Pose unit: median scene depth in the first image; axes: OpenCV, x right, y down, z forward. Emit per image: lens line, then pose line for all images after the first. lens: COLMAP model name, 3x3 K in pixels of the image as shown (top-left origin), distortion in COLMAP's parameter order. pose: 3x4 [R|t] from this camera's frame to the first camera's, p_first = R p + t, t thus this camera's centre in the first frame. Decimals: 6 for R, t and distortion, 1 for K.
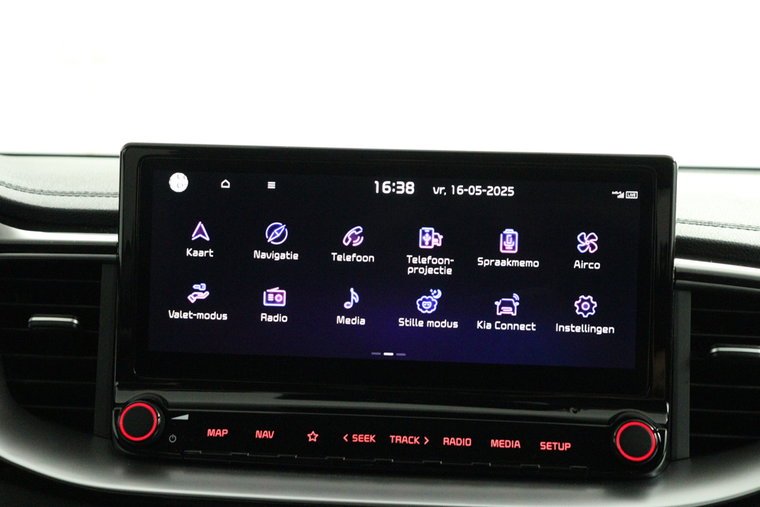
lens RADIAL K [[1228.3, 0, 380.0], [0, 1228.3, 253.5], [0, 0, 1]] dist [0.040328, 0.090148]
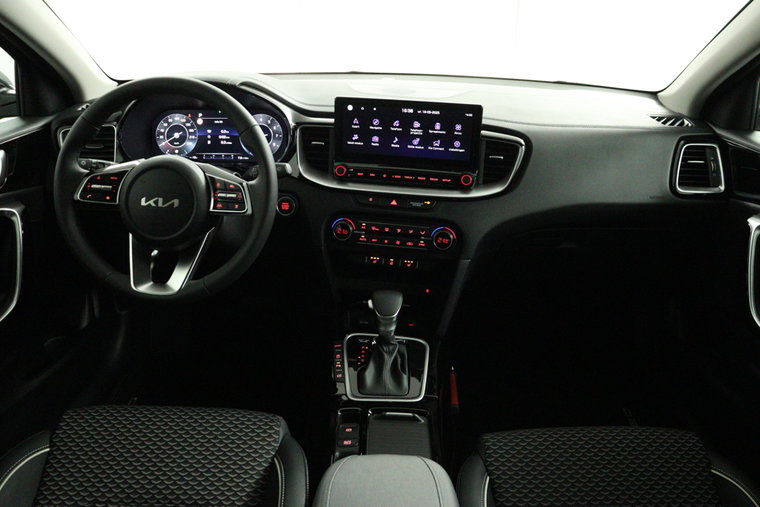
lens RADIAL K [[604.4, 0, 380.0], [0, 604.4, 253.5], [0, 0, 1]] dist [-0.133127, 0.008896]
pose [[0.994557, 0.042600, -0.095084, 0.120263], [-0.008860, 0.943868, 0.330205, -0.244677], [0.103814, -0.327566, 0.939108, -0.857919]]
